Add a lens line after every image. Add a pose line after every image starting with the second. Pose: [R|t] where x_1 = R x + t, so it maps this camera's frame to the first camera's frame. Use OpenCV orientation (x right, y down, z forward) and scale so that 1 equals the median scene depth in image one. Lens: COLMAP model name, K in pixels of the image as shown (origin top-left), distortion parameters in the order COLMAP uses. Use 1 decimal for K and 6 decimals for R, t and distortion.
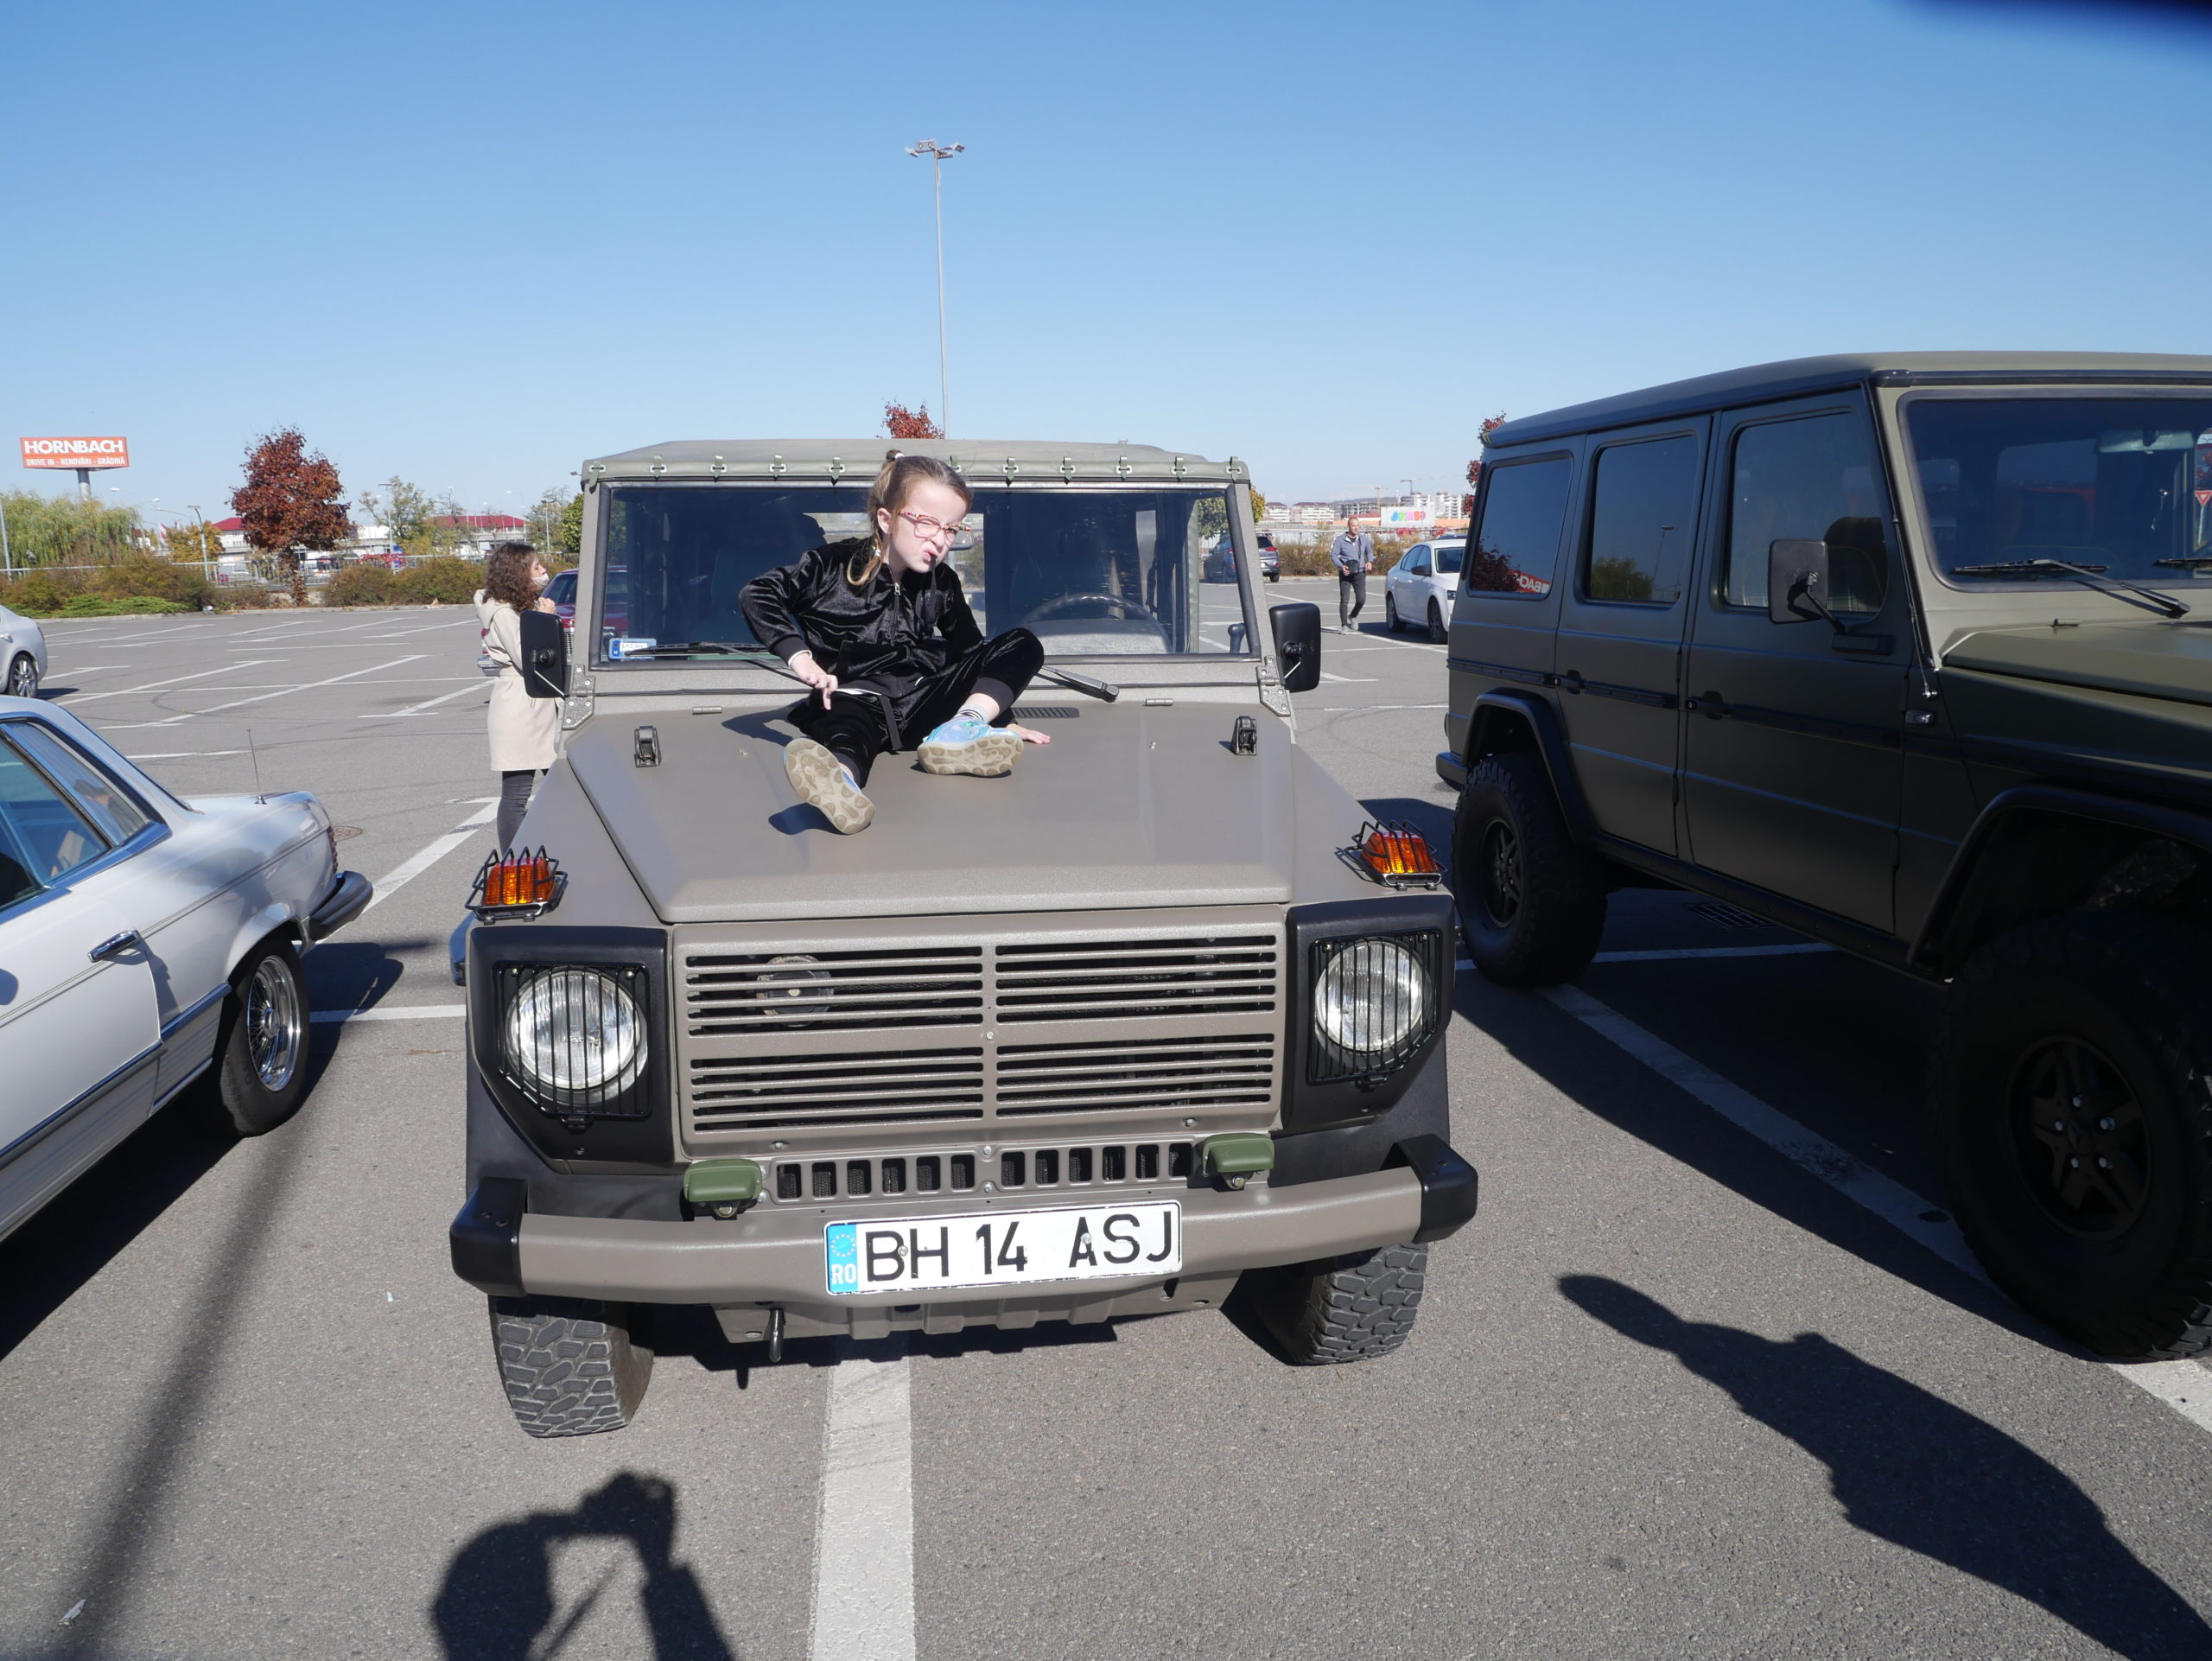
lens RADIAL K [[1612.2, 0, 1099.0], [0, 1612.2, 832.0], [0, 0, 1]] dist [-0.049112, 0.020741]
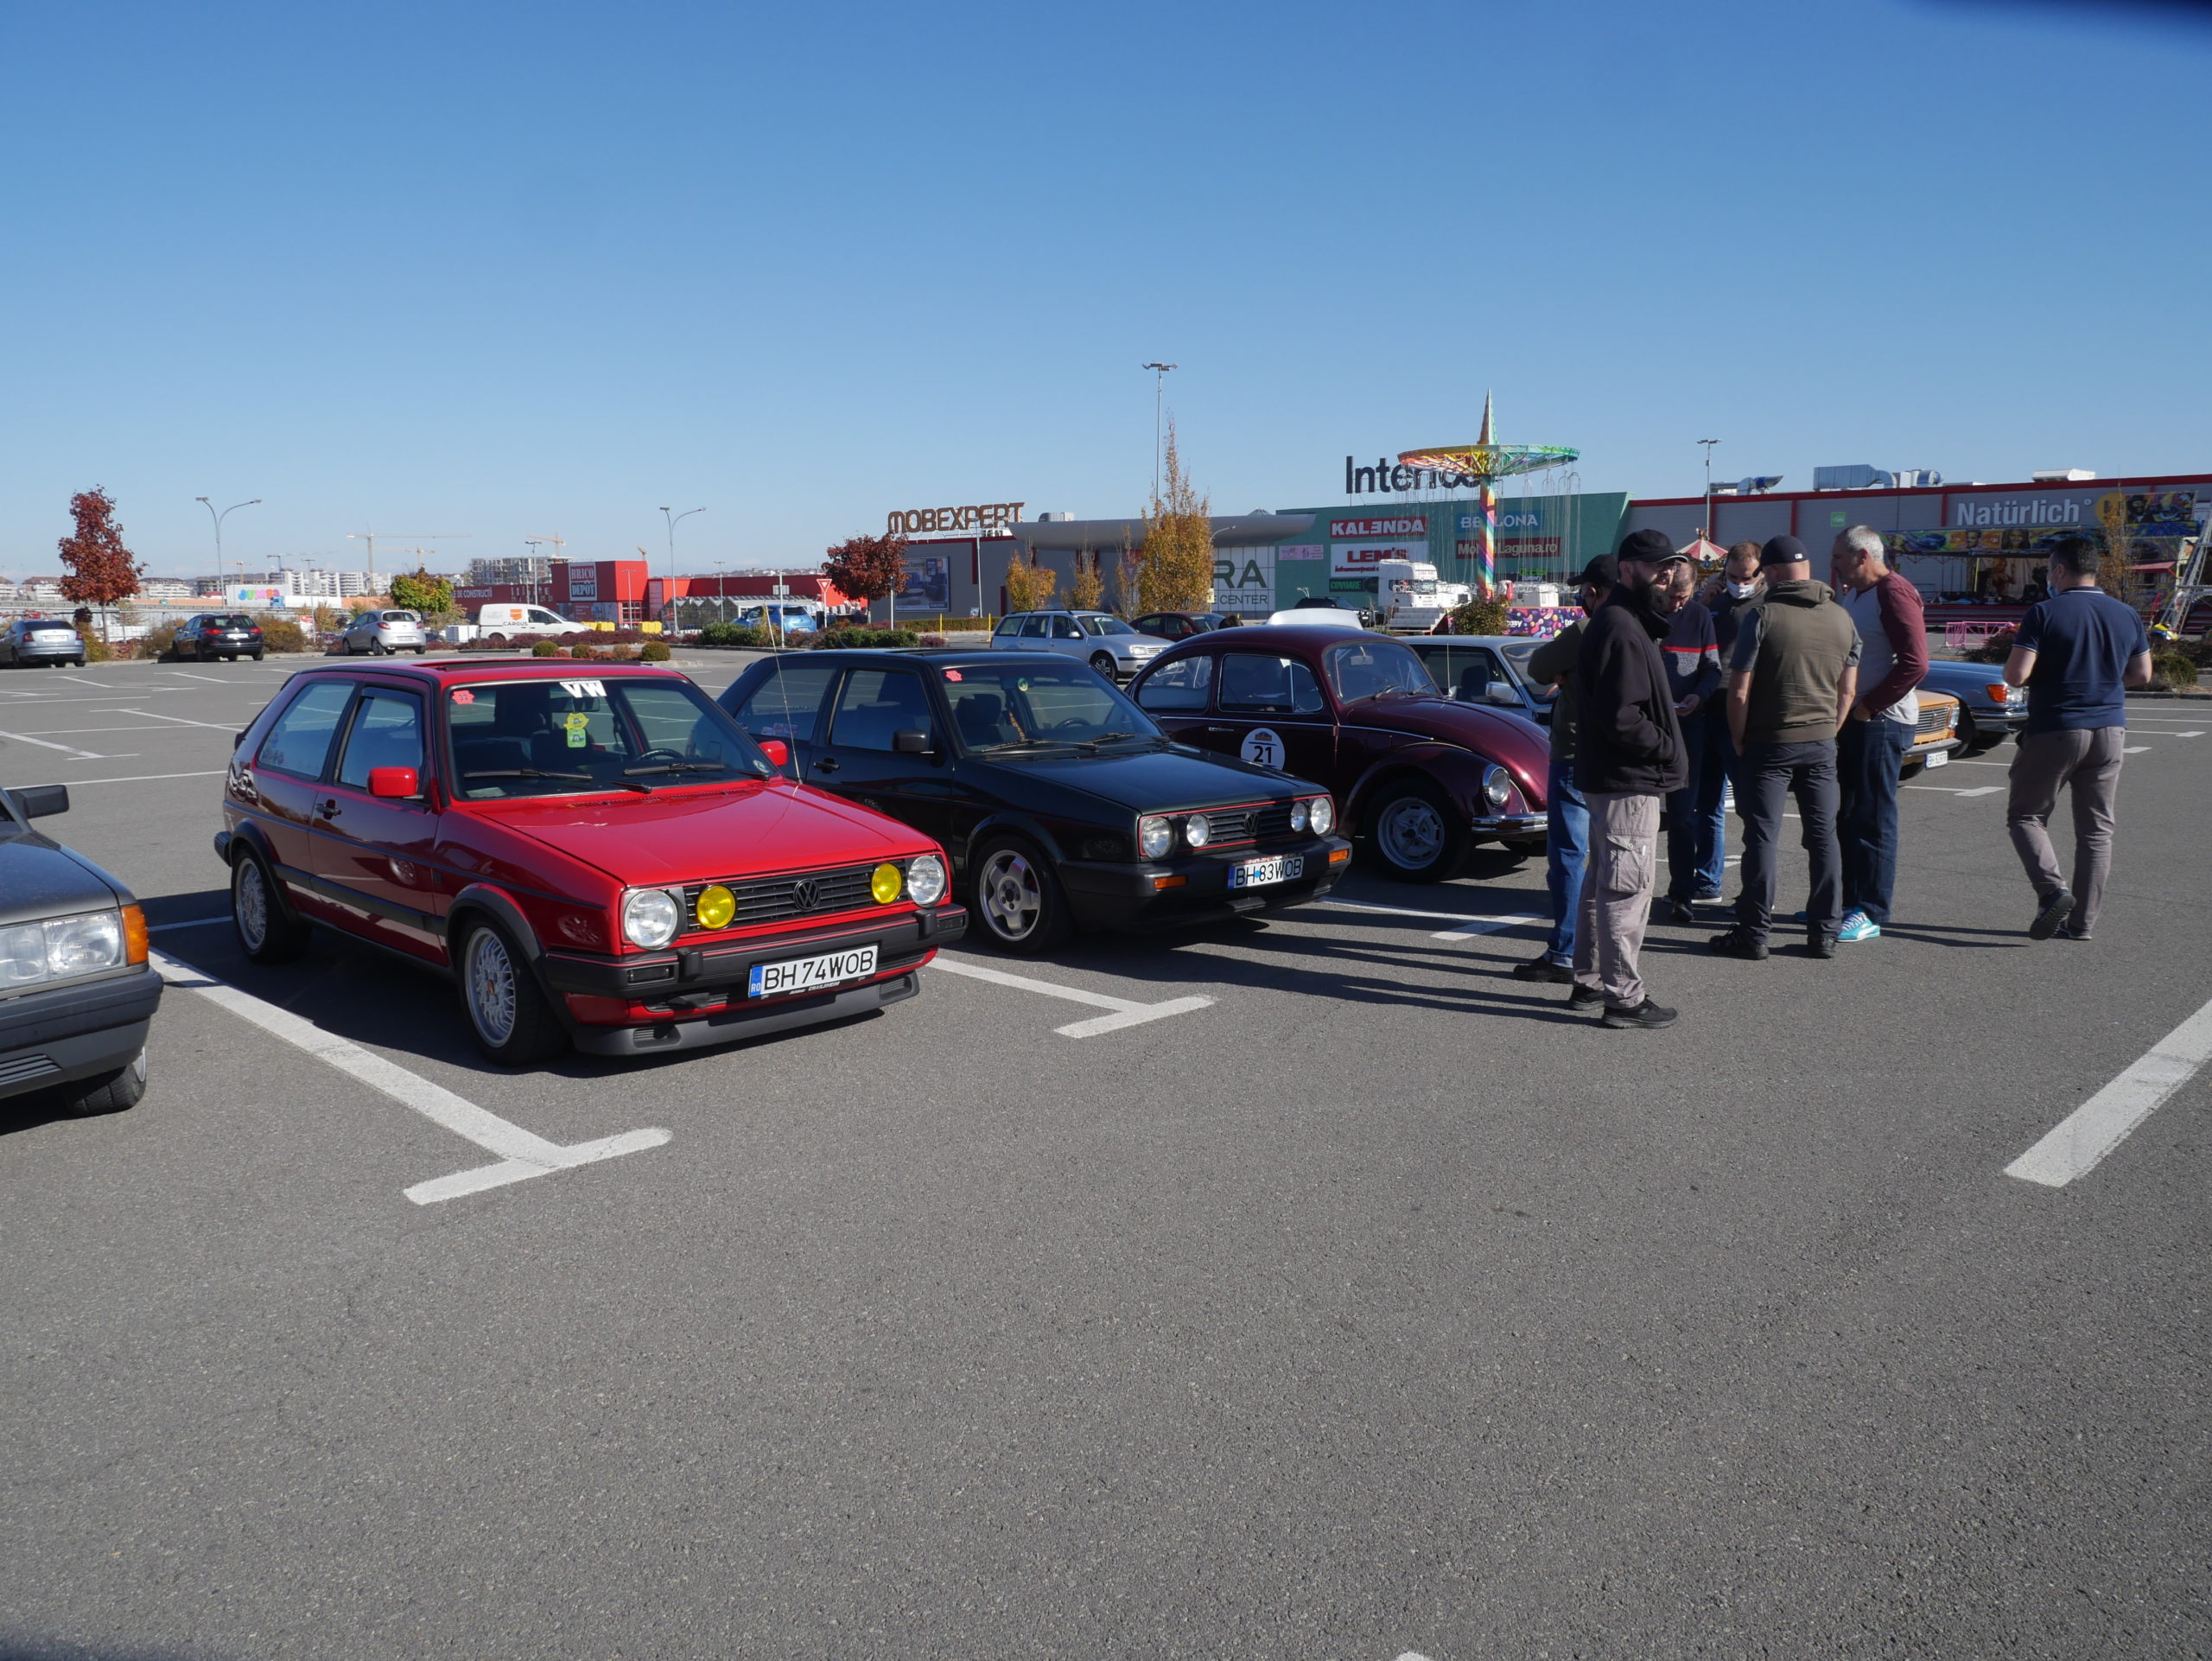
lens RADIAL K [[1612.2, 0, 1091.3], [0, 1612.2, 825.6], [0, 0, 1]] dist [-0.049112, 0.020741]
pose [[0.796811, -0.067336, 0.600466, 2.041706], [0.098967, 0.994895, -0.019761, 0.051557], [-0.596069, 0.075172, 0.799406, -0.588571]]
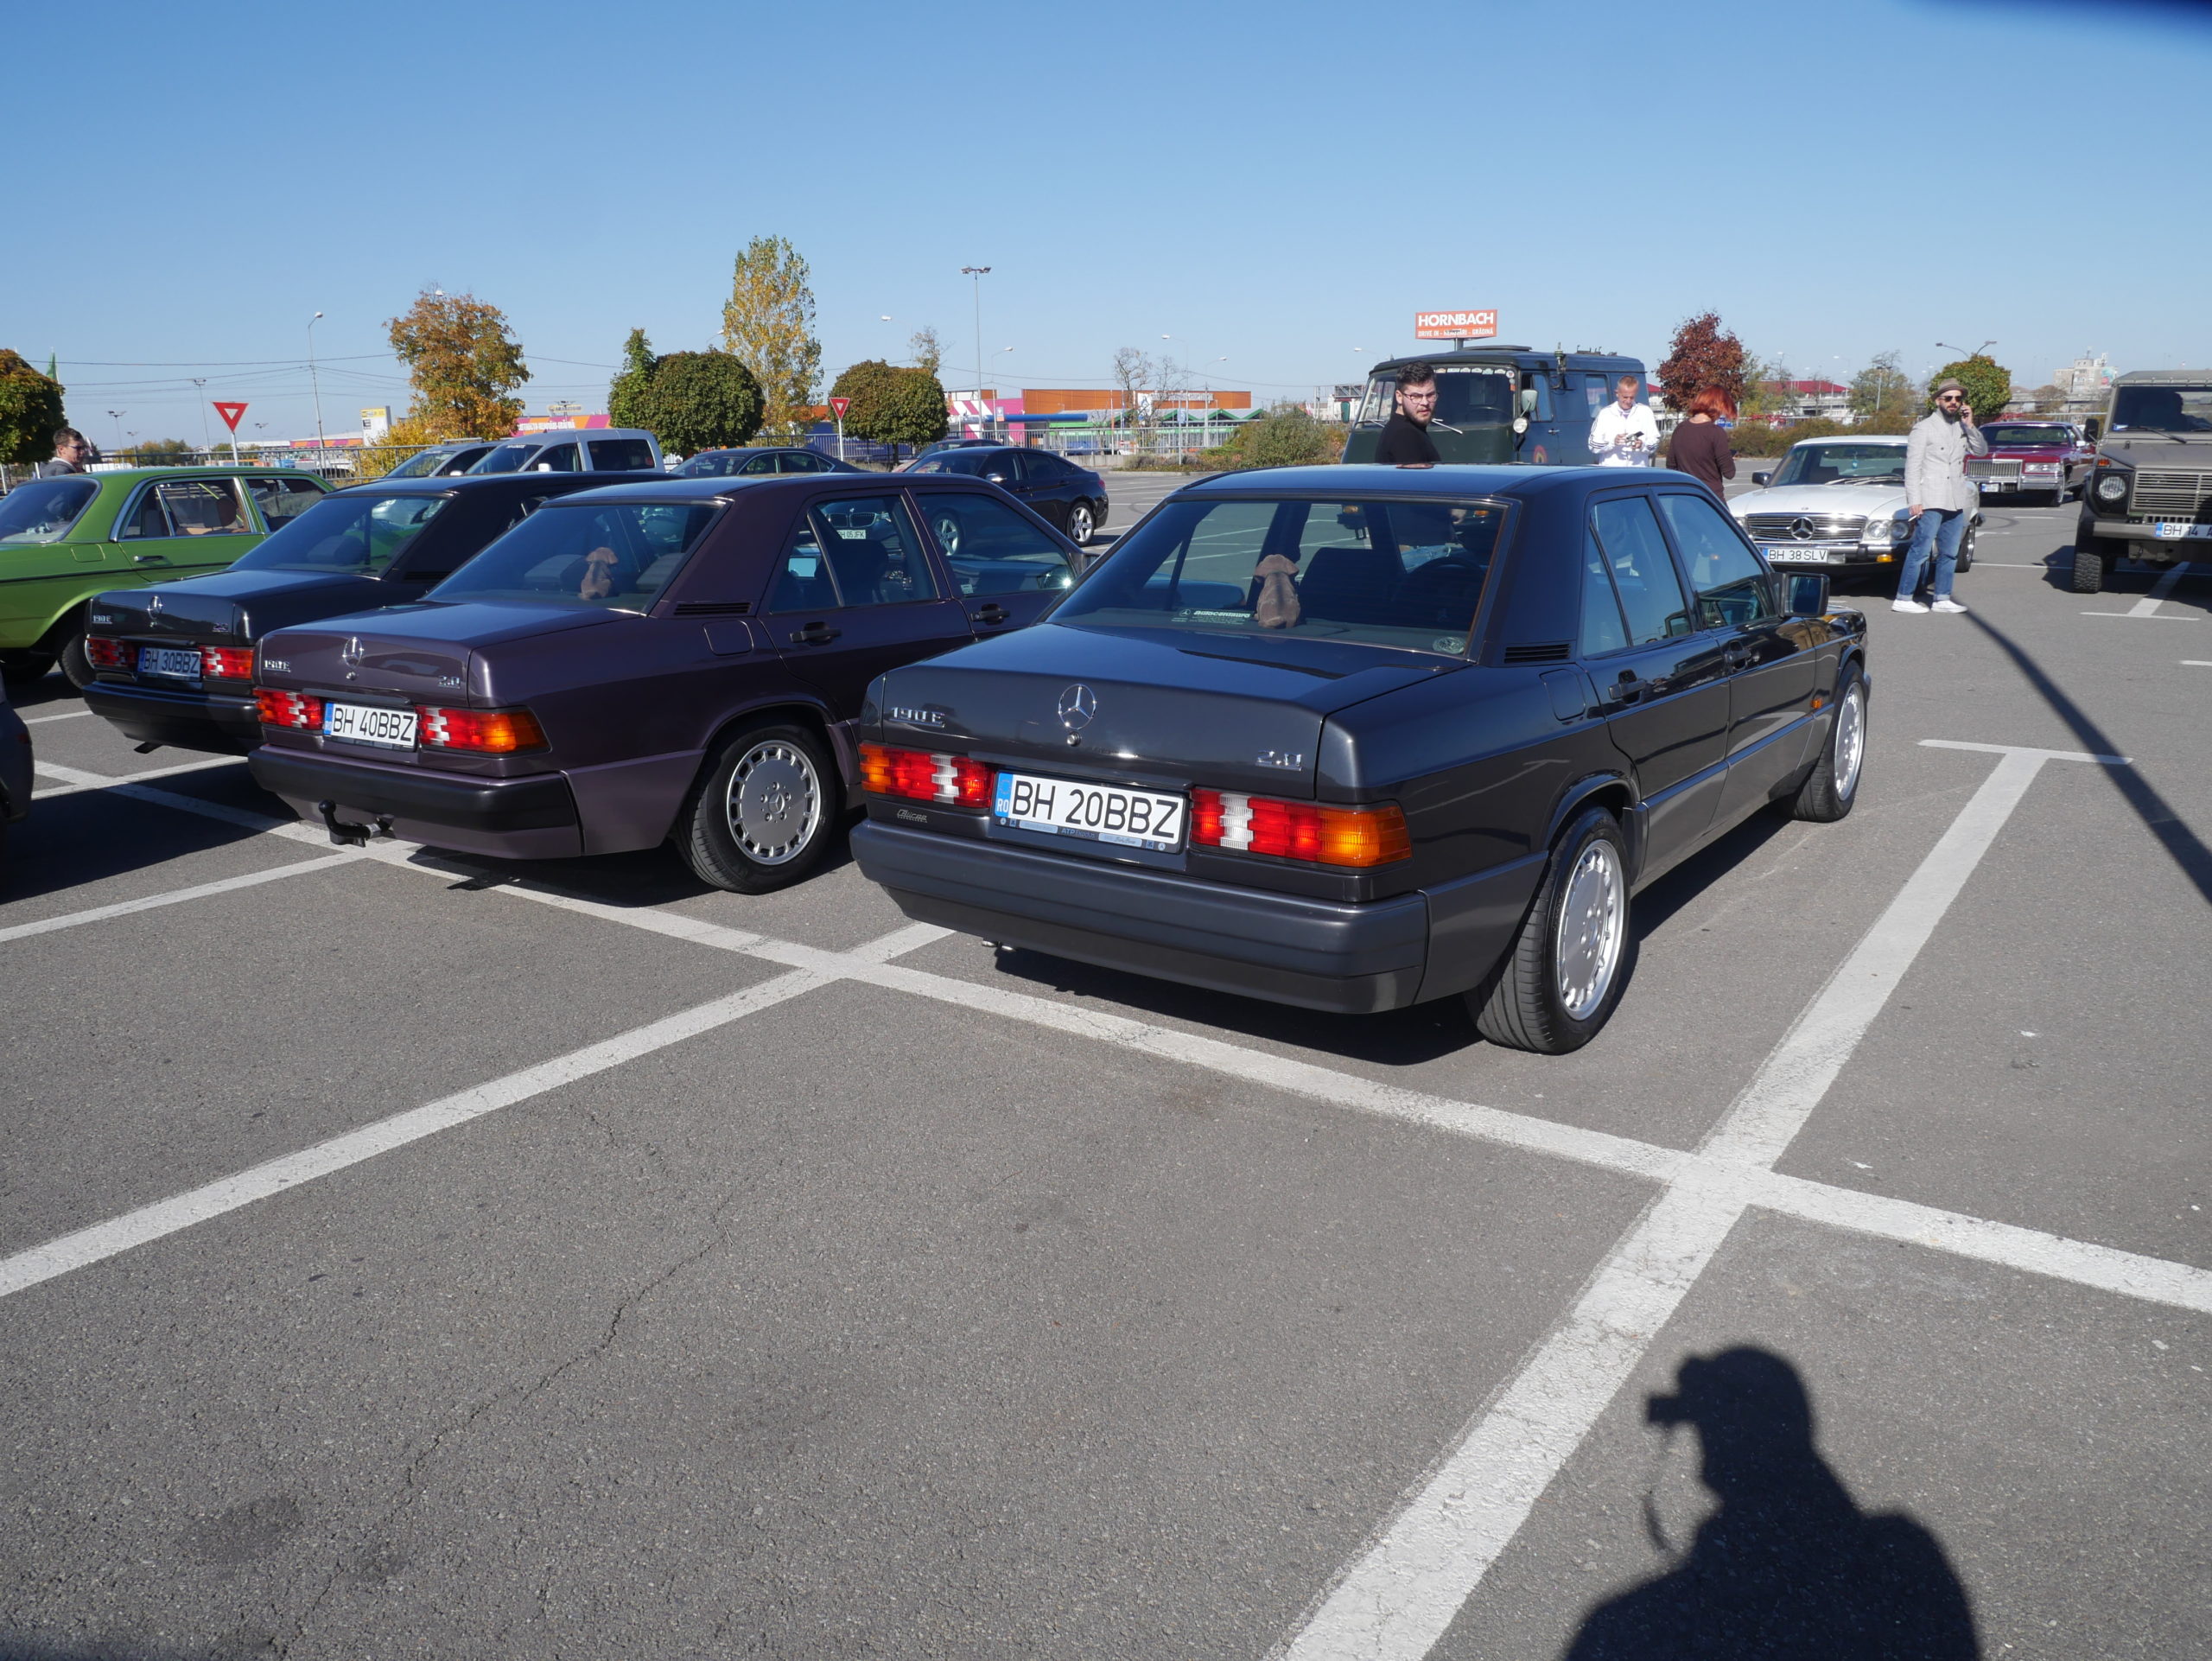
lens RADIAL K [[1612.2, 0, 1100.8], [0, 1612.2, 845.7], [0, 0, 1]] dist [-0.049112, 0.020741]
pose [[0.728148, 0.179603, -0.661471, 0.577997], [-0.120365, 0.983568, 0.134560, 0.609664], [0.674769, -0.018361, 0.737801, -3.230825]]
